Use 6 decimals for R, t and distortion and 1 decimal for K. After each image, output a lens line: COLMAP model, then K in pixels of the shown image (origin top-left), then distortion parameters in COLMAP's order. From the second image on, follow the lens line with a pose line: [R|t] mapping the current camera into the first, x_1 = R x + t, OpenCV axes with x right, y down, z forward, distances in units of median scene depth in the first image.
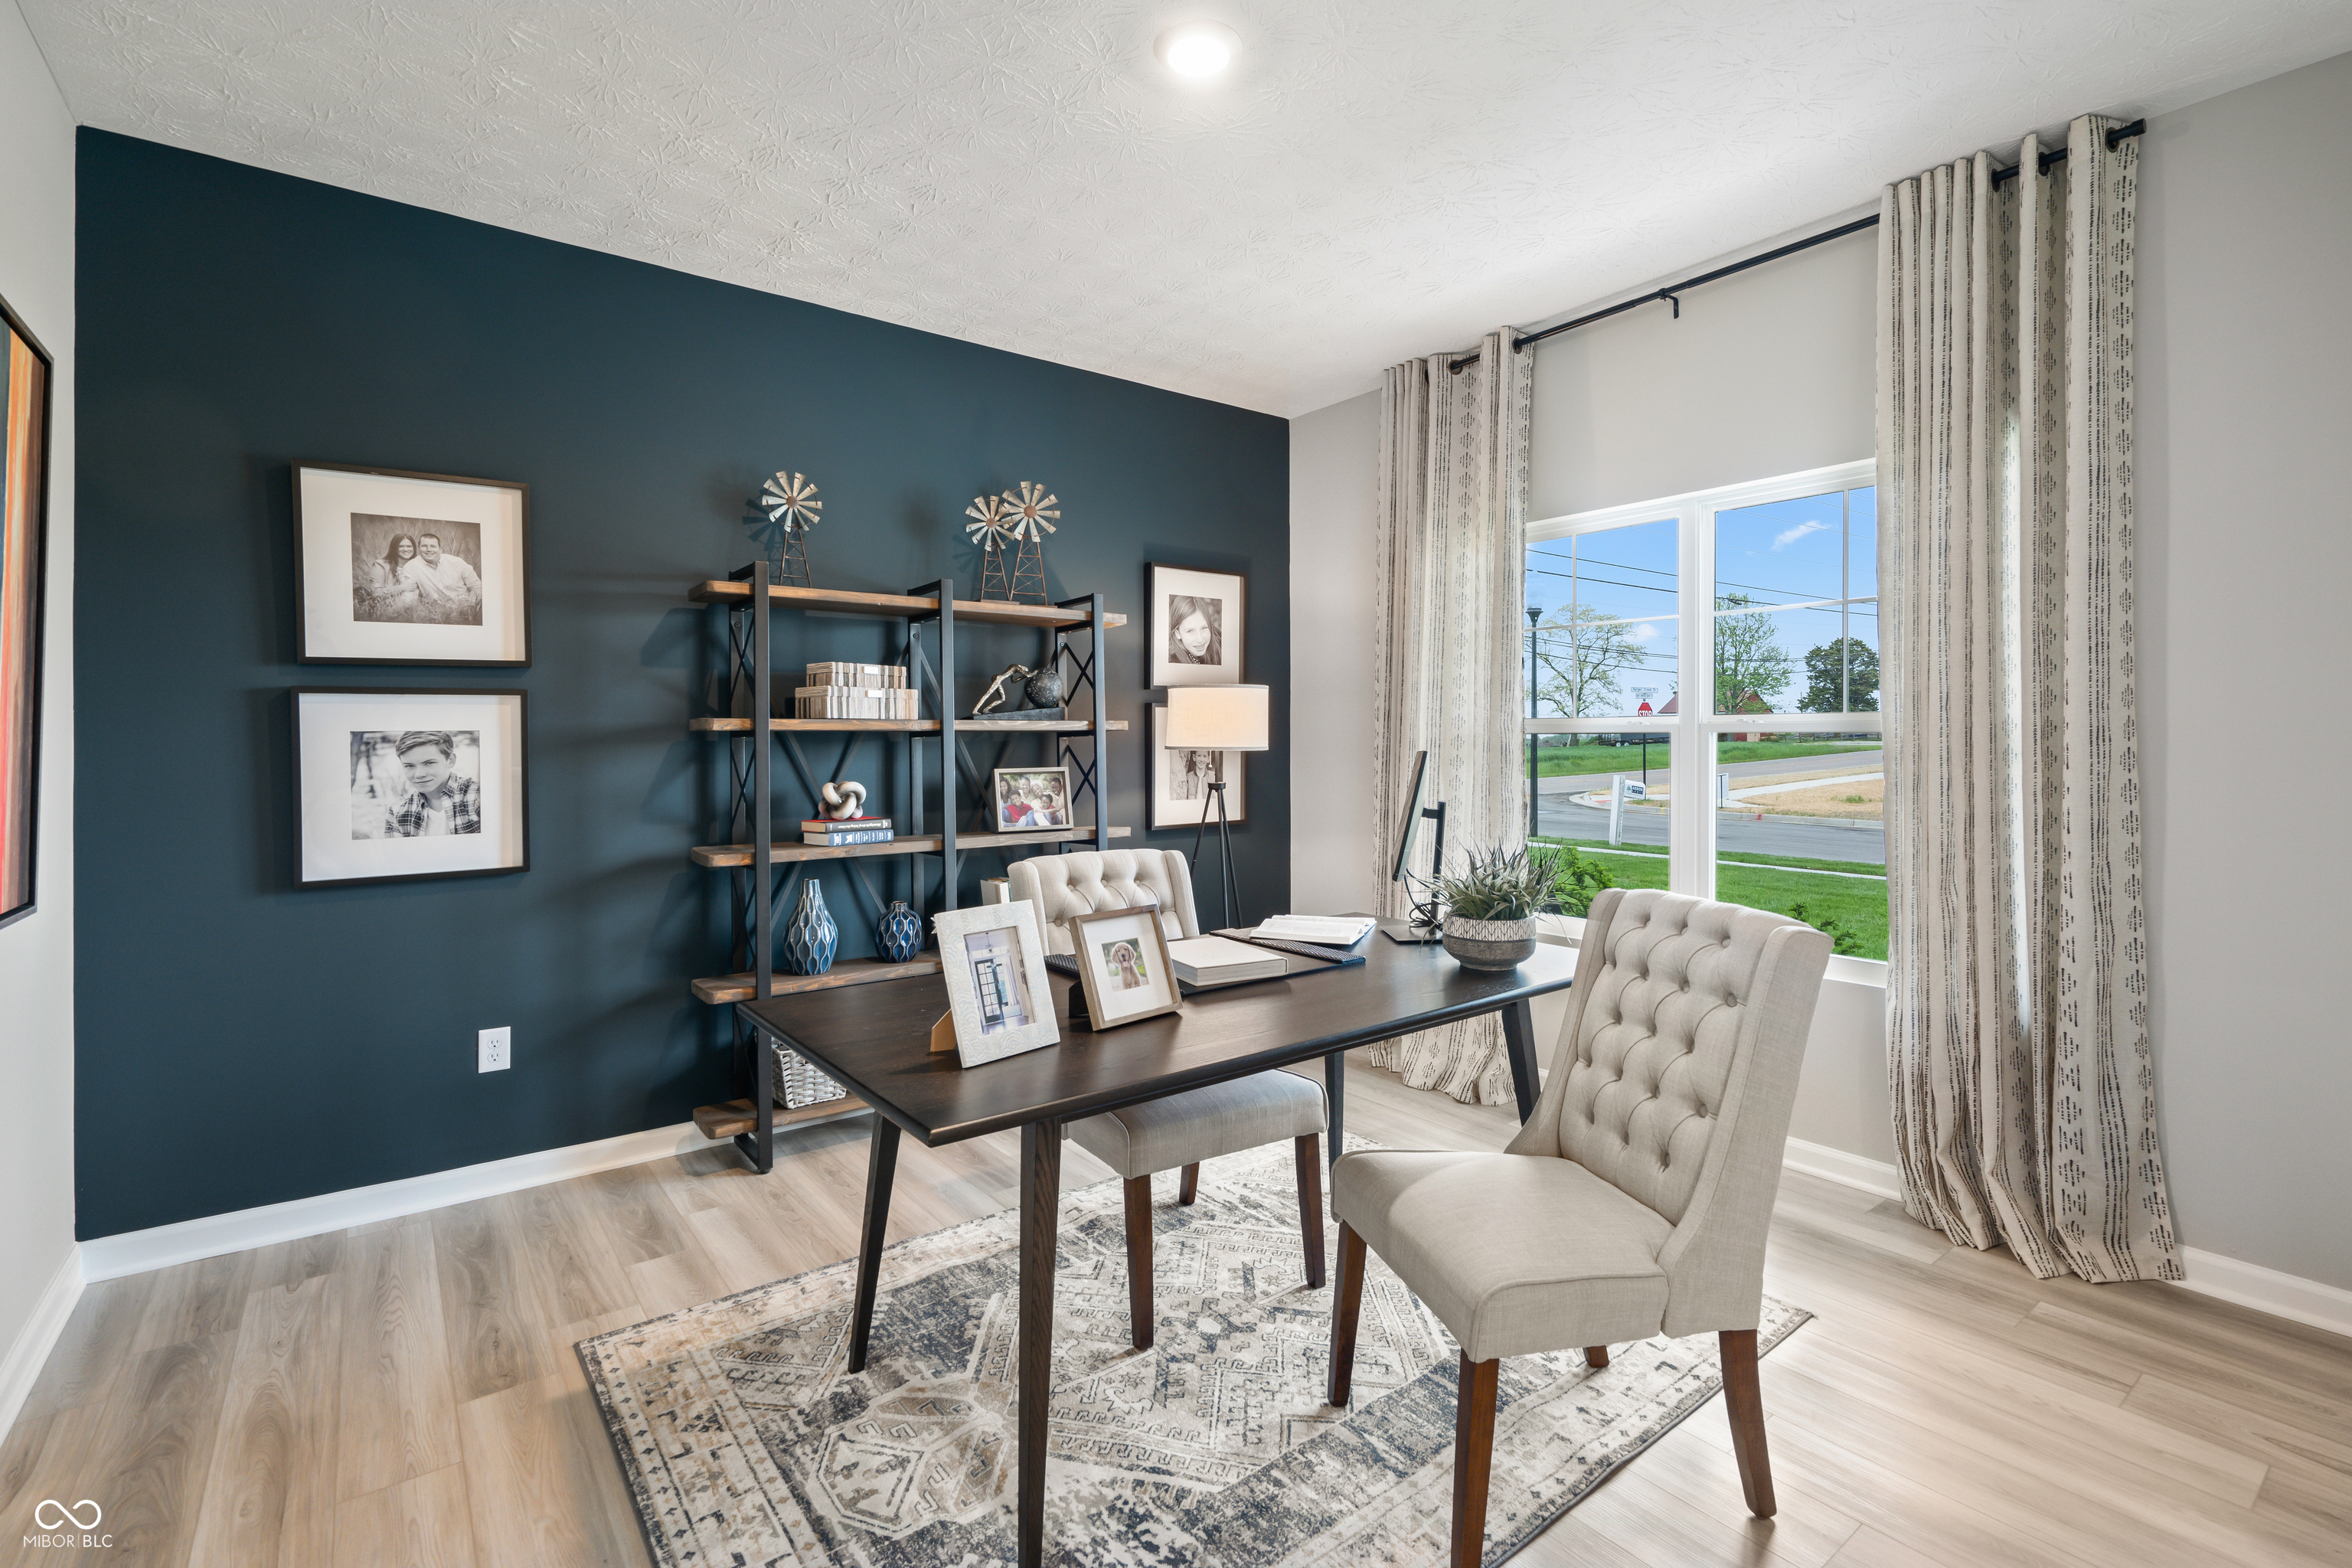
lens RADIAL K [[1080.5, 0, 1149.9], [0, 1080.5, 747.8], [0, 0, 1]] dist [-0.010012, 0.008980]
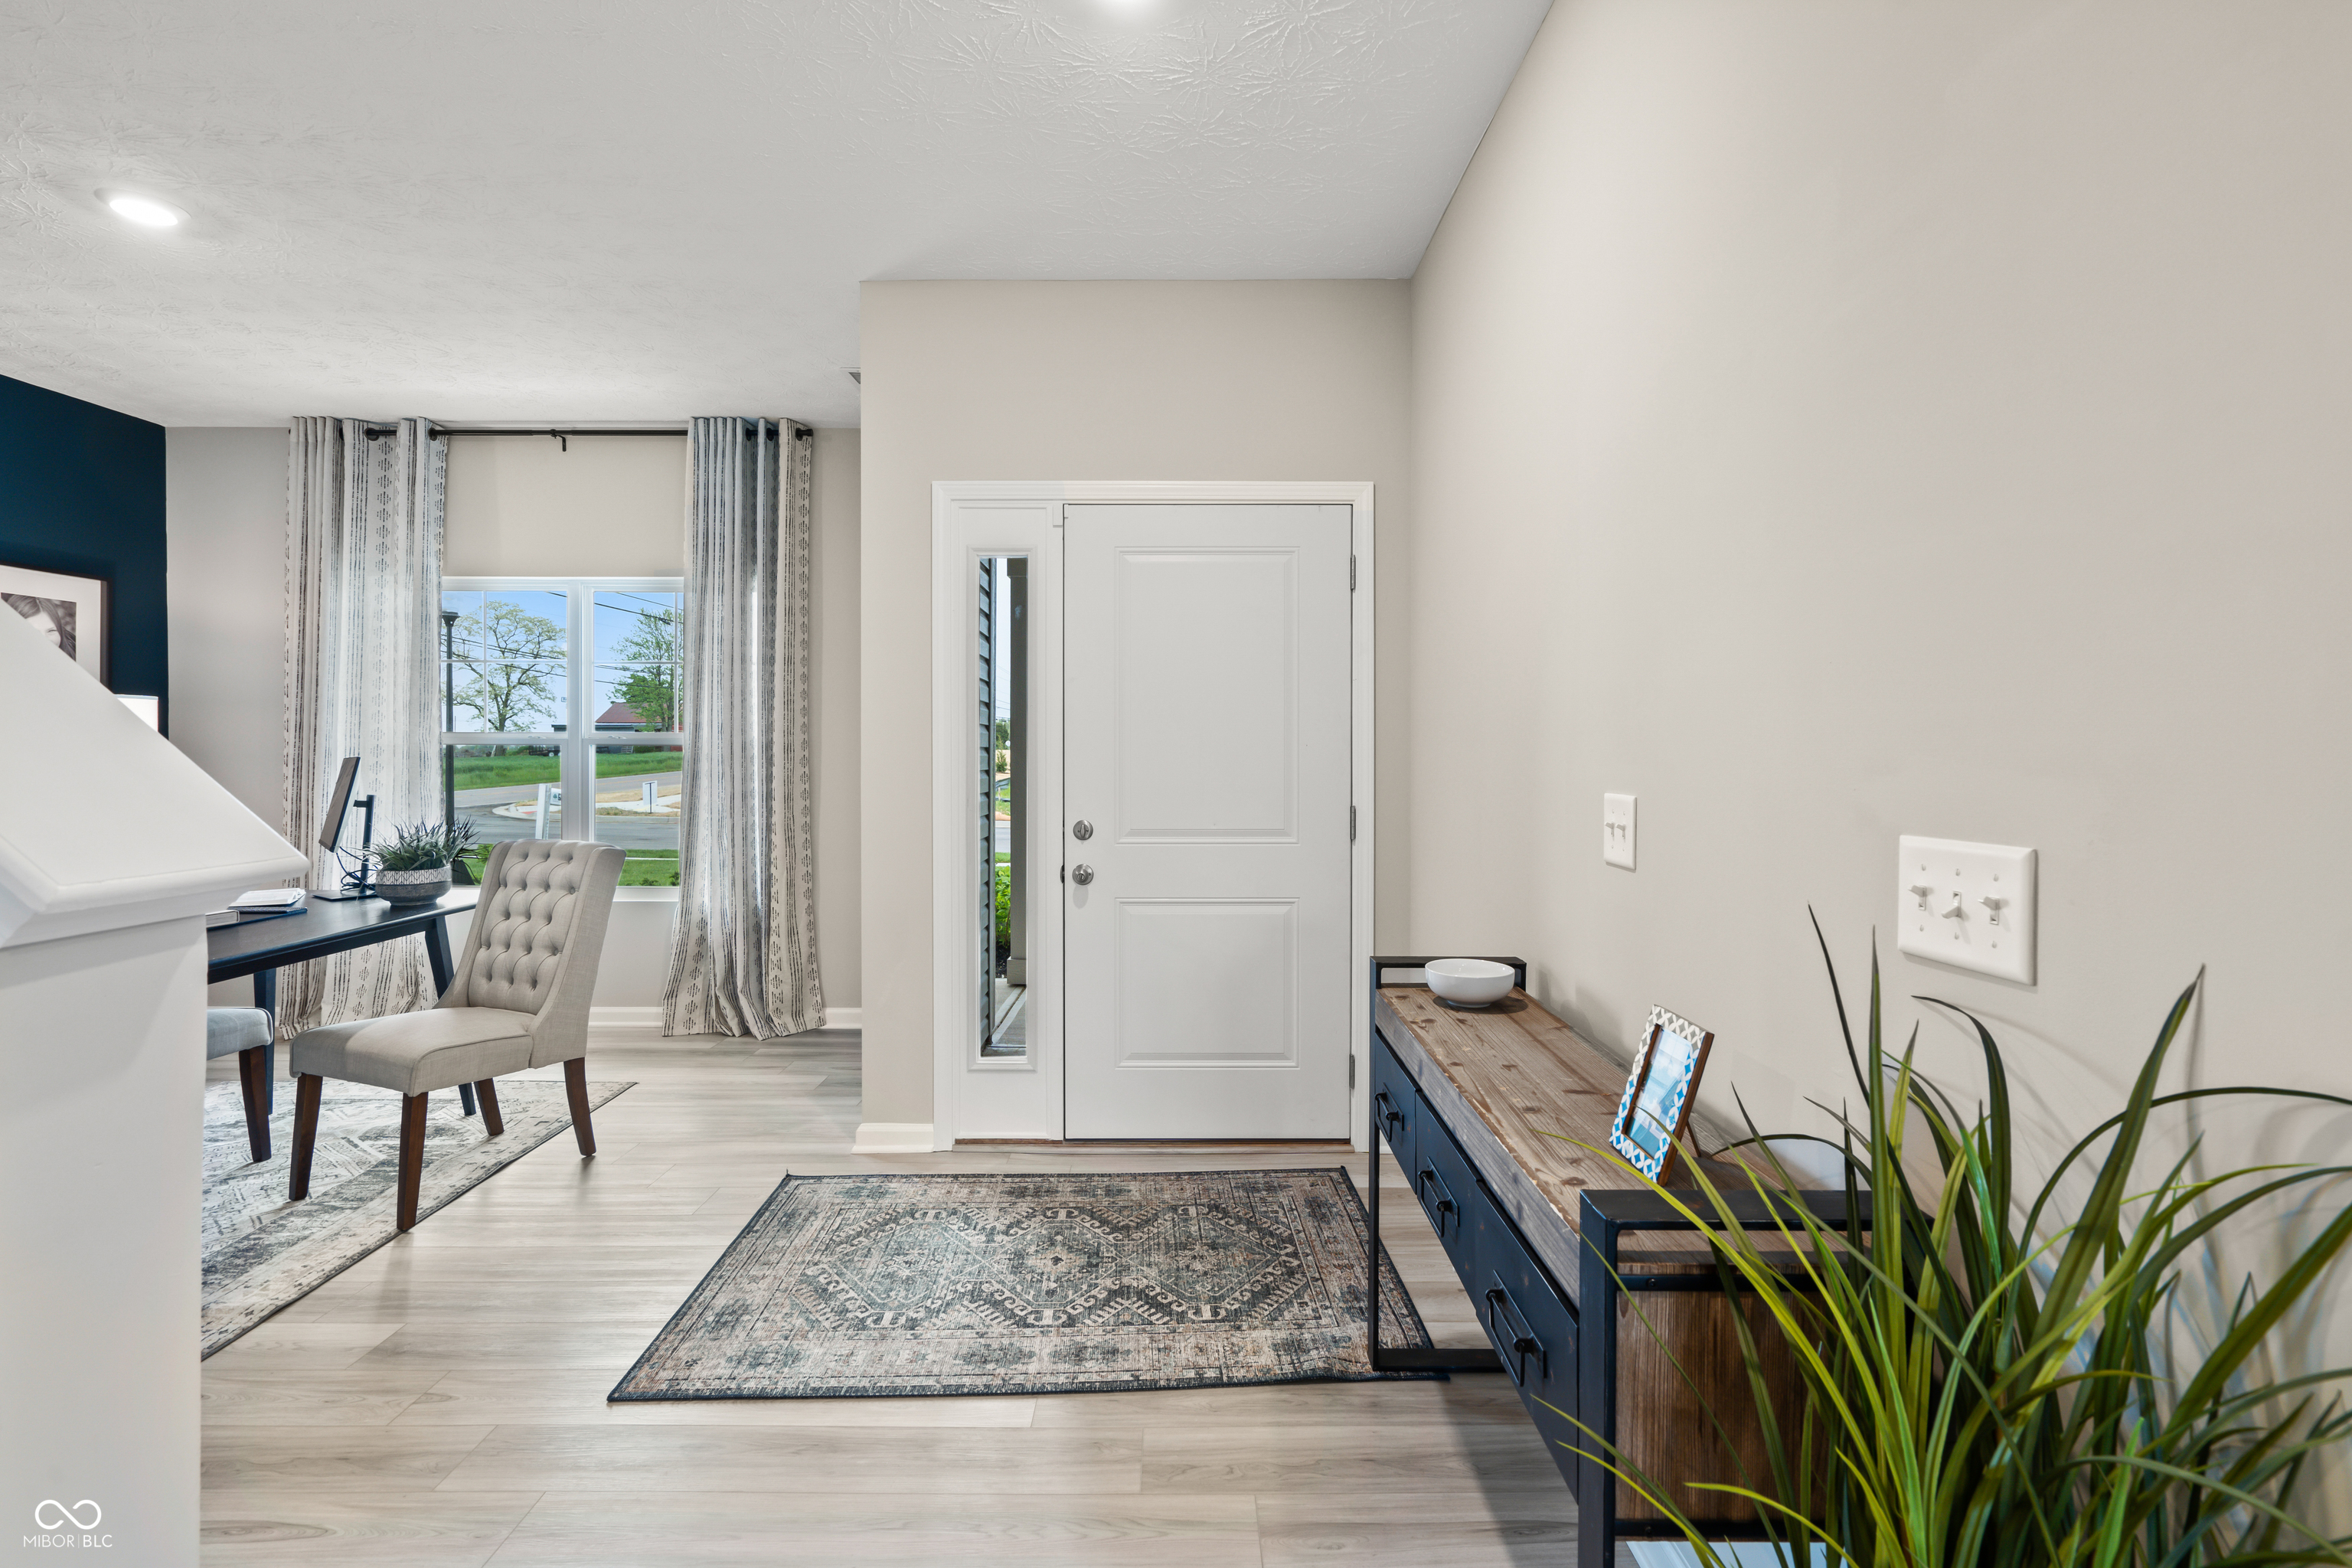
lens RADIAL K [[1080.5, 0, 1192.7], [0, 1080.5, 765.7], [0, 0, 1]] dist [-0.010012, 0.008980]
pose [[0.585215, -0.005452, 0.810860, -0.236943], [0.000203, 0.999978, 0.006577, 0.005843], [-0.810878, -0.003685, 0.585203, -0.667346]]
